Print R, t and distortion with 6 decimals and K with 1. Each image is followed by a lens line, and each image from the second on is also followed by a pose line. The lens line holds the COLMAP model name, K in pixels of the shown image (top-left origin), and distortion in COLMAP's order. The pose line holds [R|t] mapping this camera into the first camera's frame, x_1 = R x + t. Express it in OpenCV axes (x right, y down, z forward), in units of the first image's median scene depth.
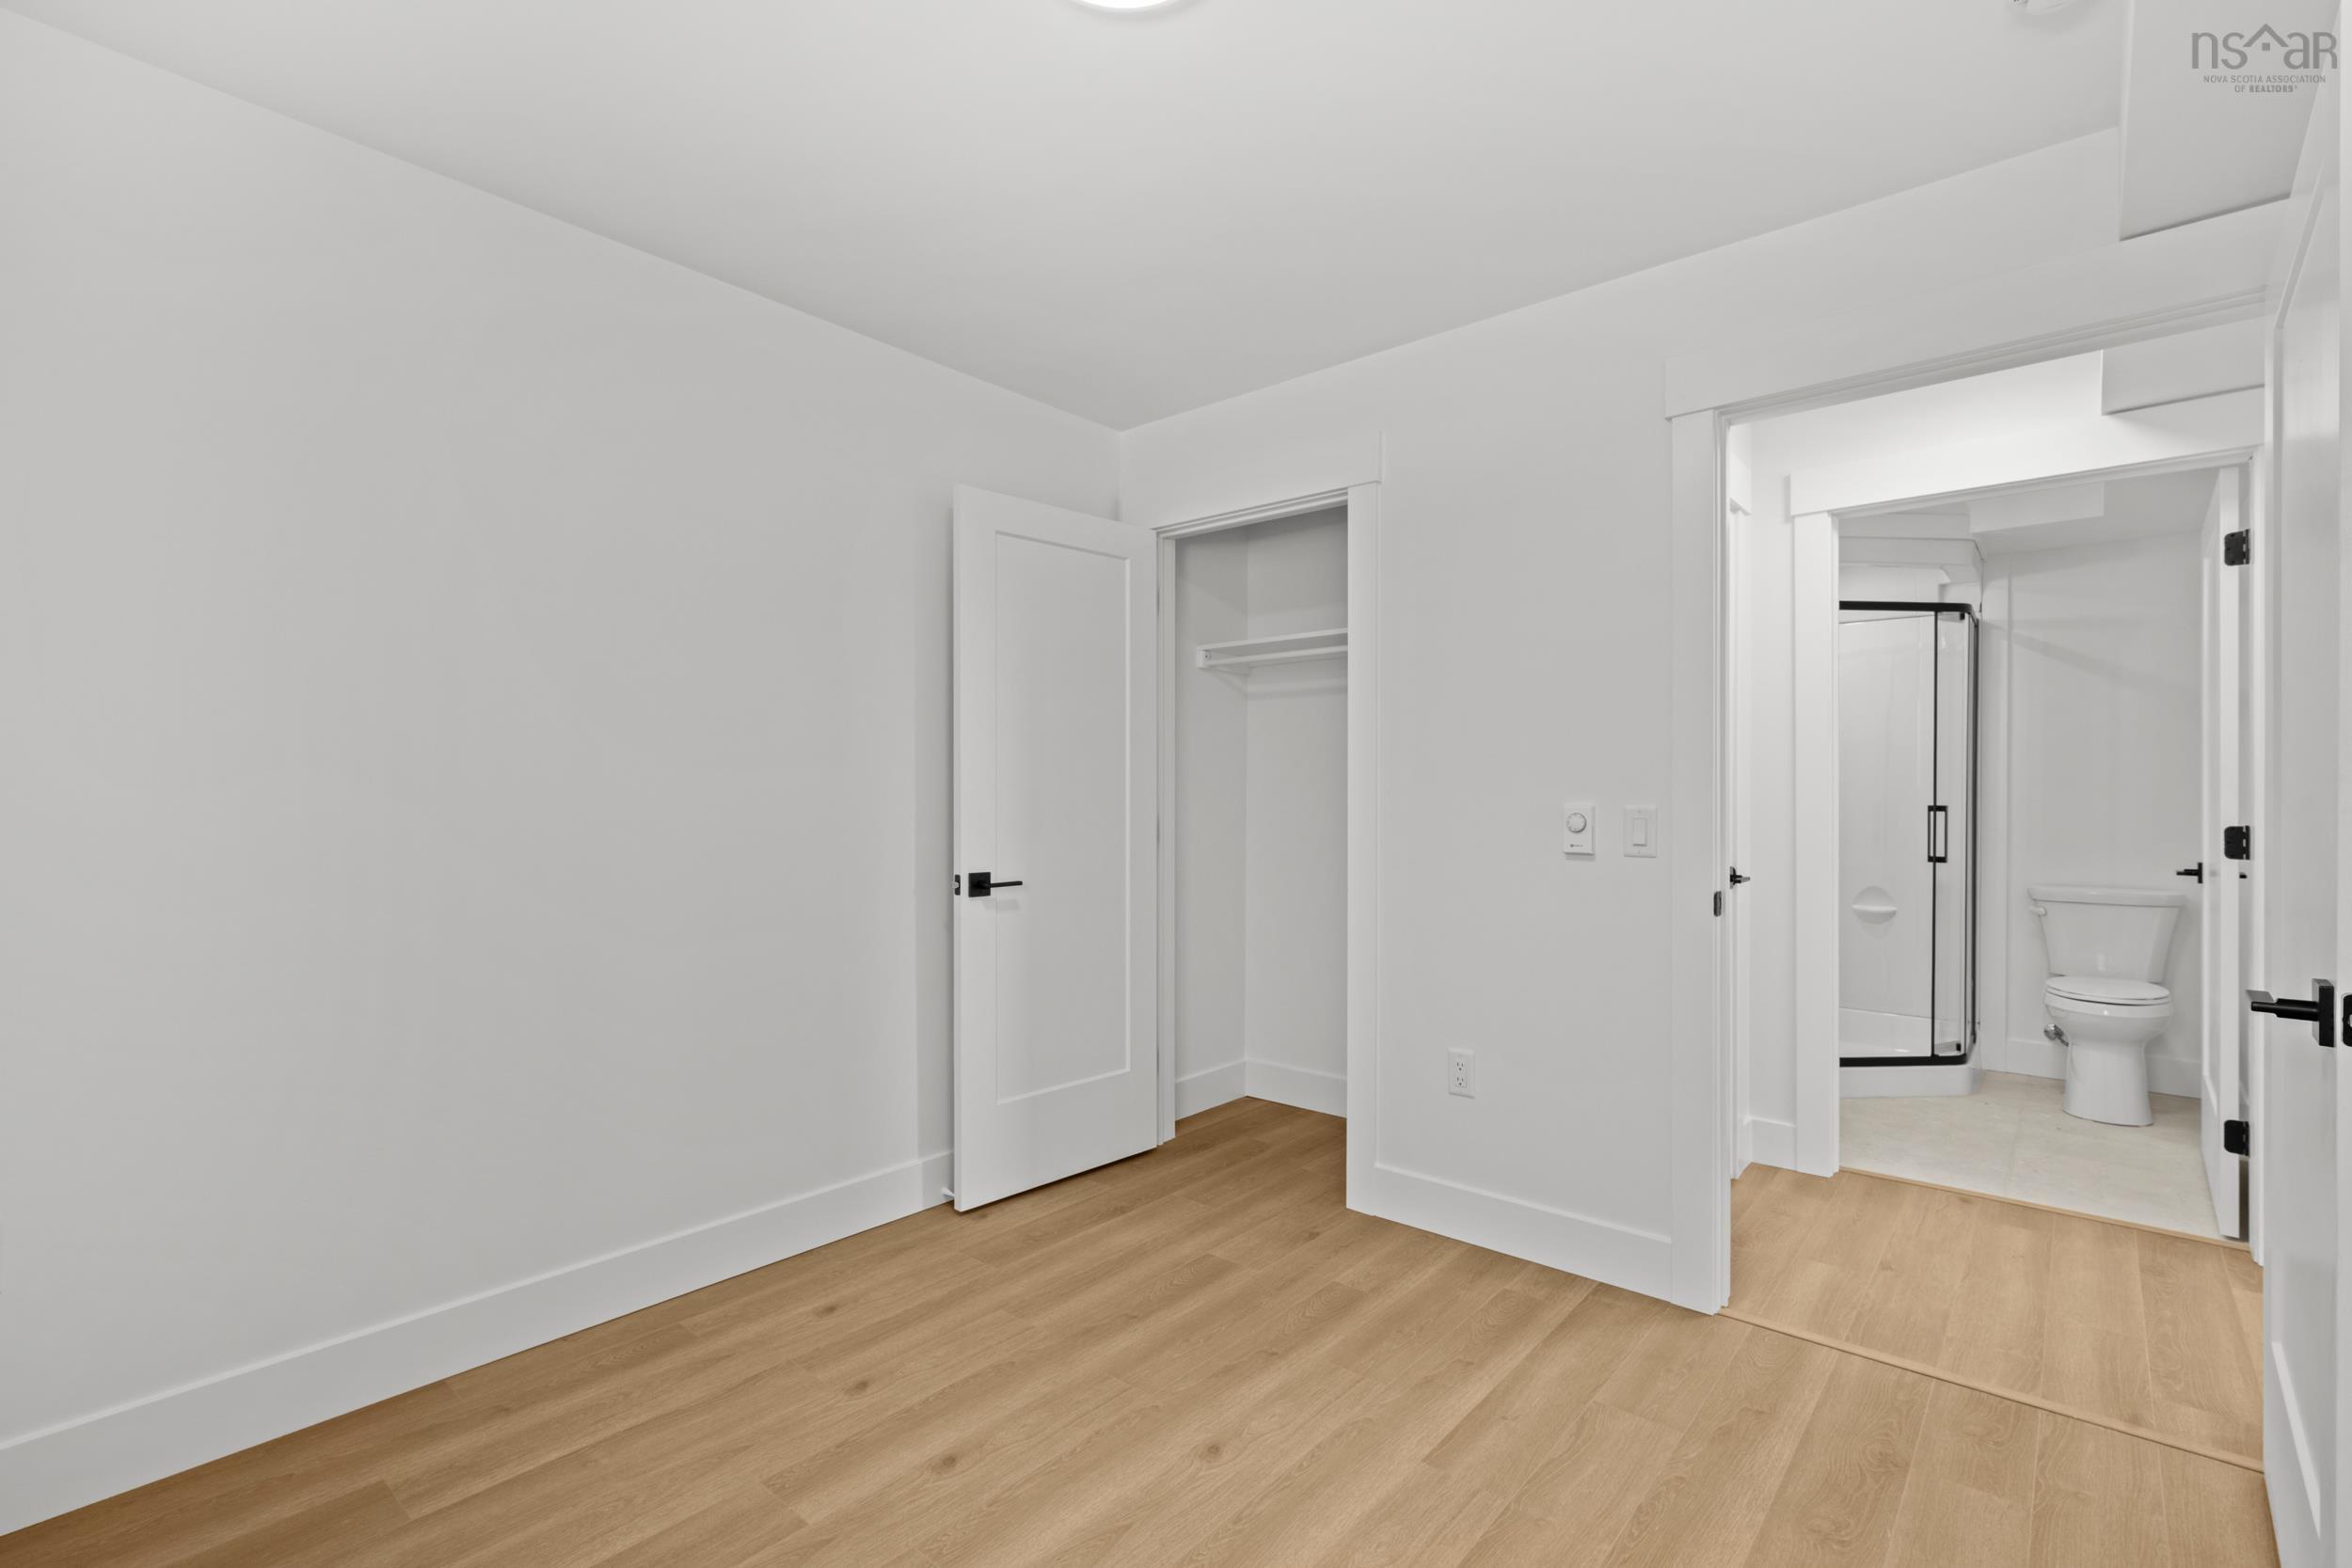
lens RADIAL K [[1047.4, 0, 1208.0], [0, 1047.4, 788.3], [0, 0, 1]] dist [0.001898, 0.000099]
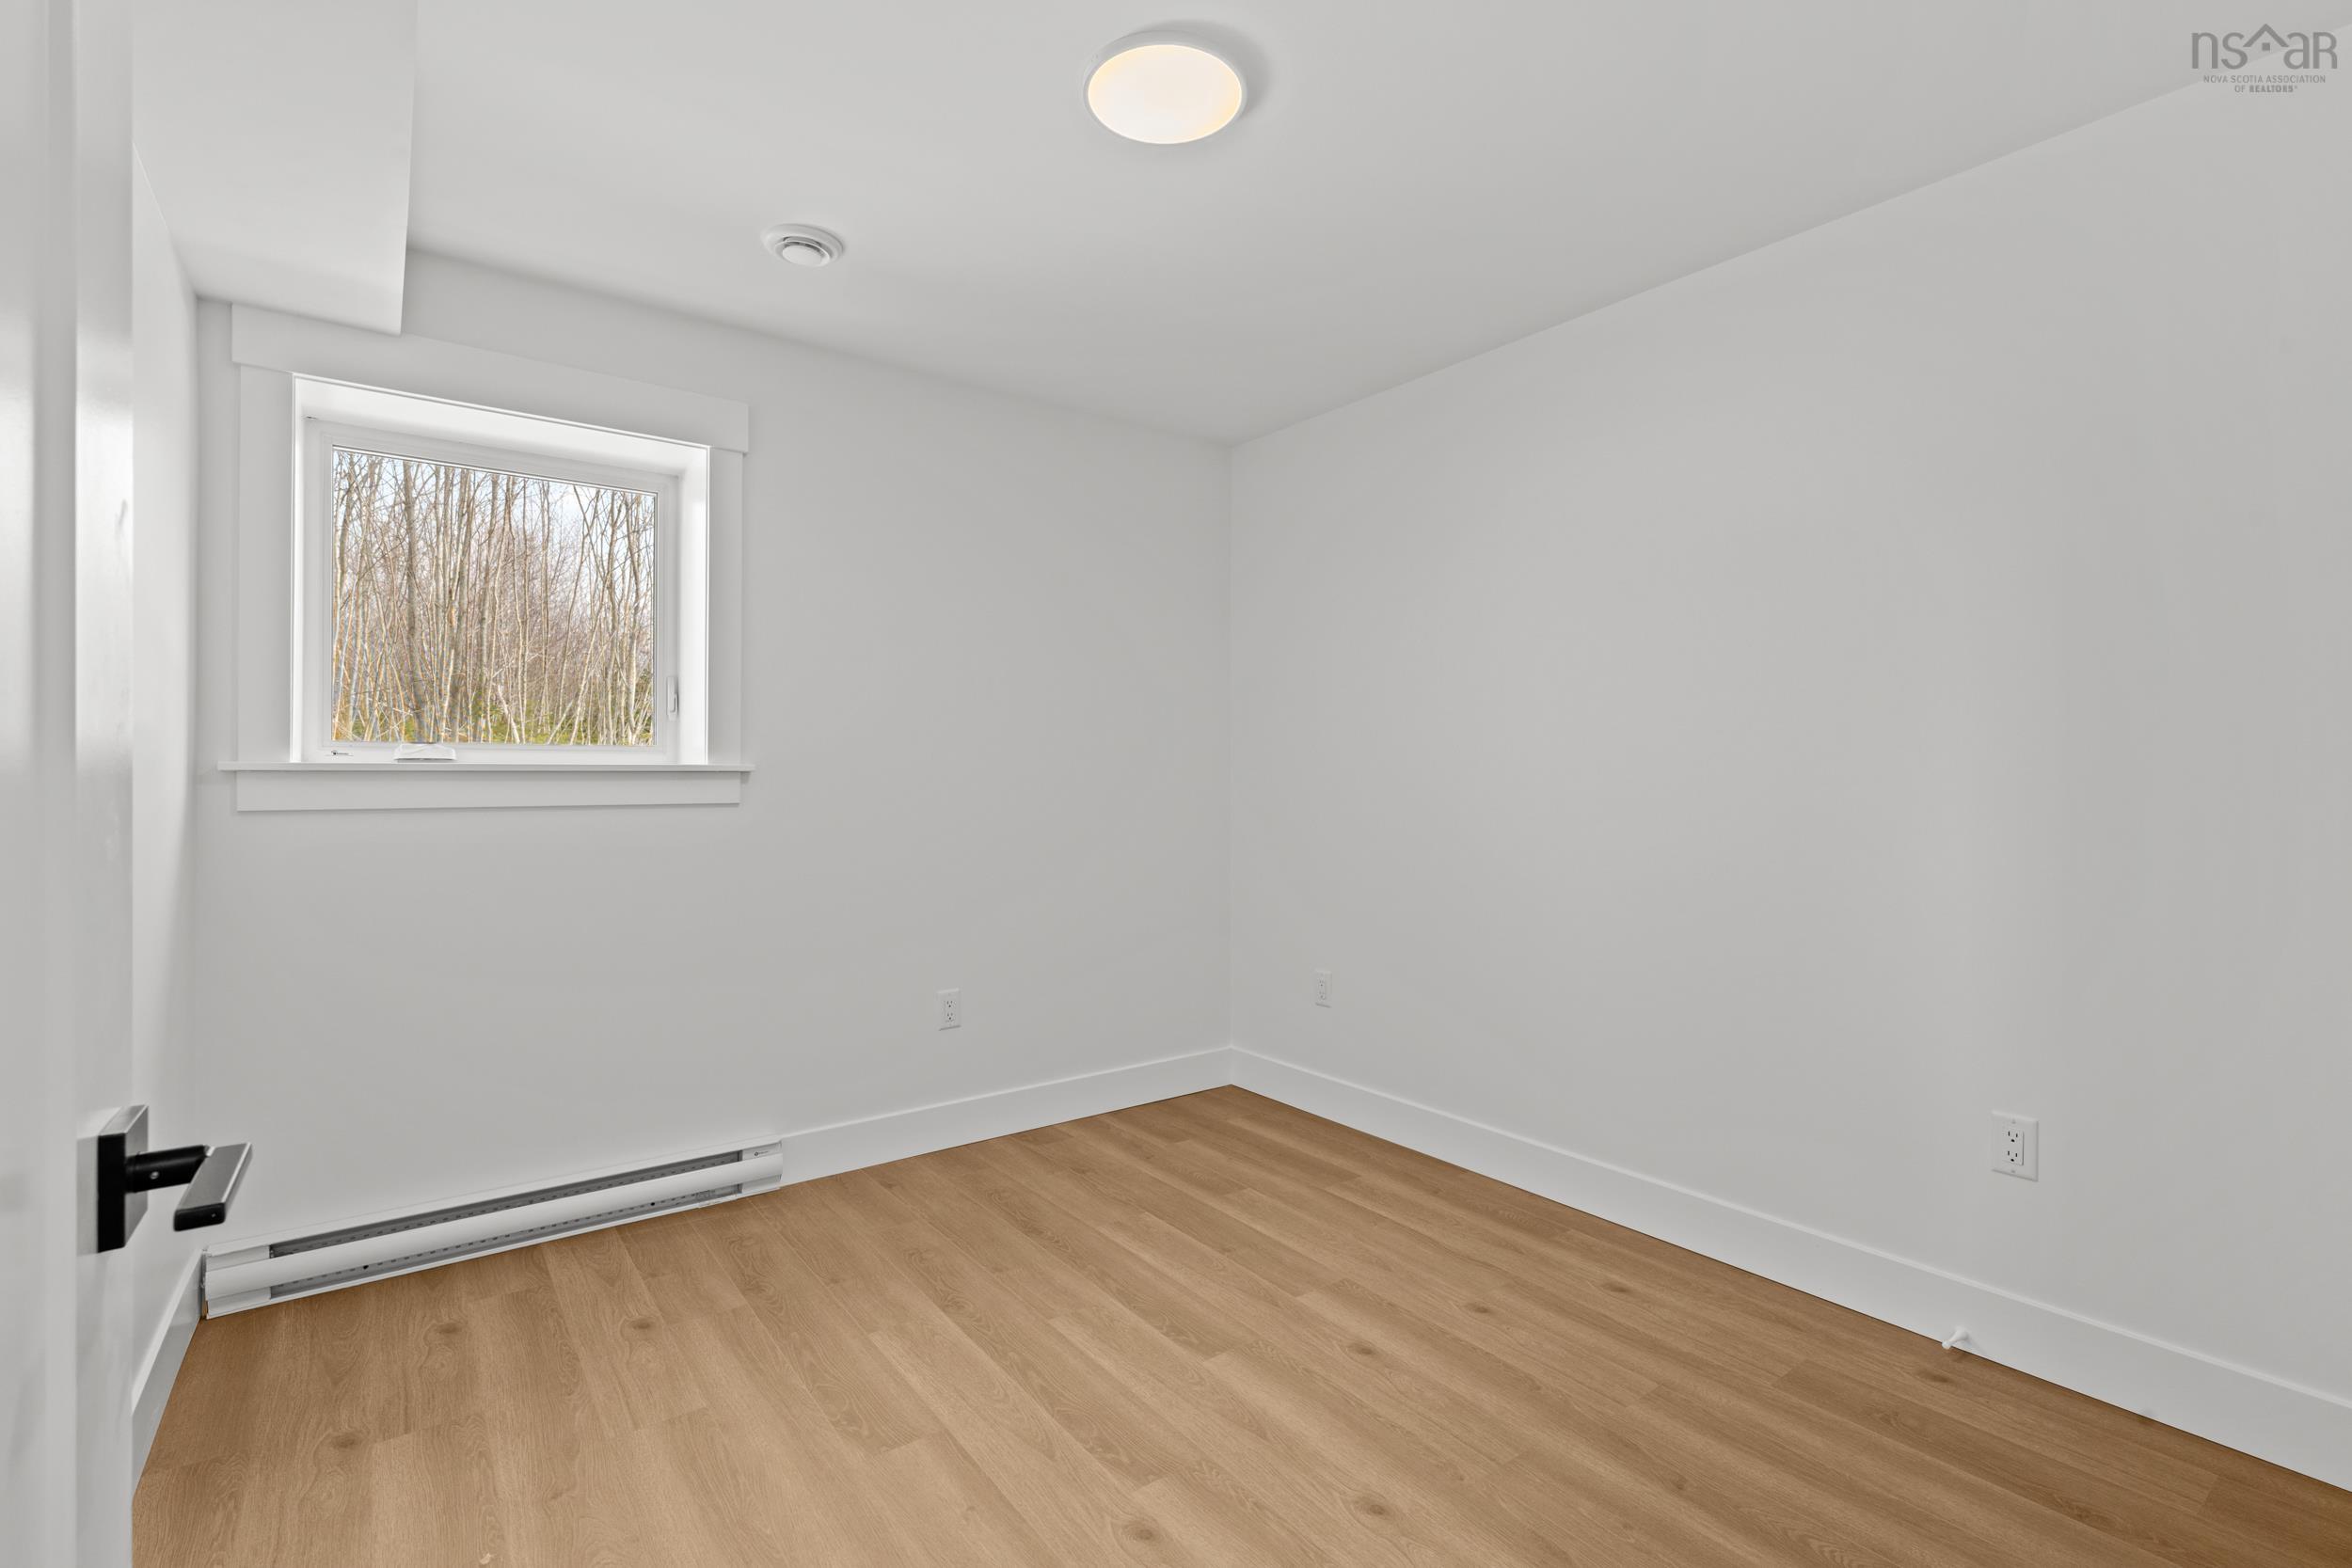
lens RADIAL K [[1047.4, 0, 1208.0], [0, 1047.4, 788.3], [0, 0, 1]] dist [0.001898, 0.000099]
pose [[-0.192488, 0.010952, -0.981238, 0.834294], [0.003234, 0.999939, 0.010526, -0.005604], [0.981294, -0.001147, -0.192512, 0.933890]]
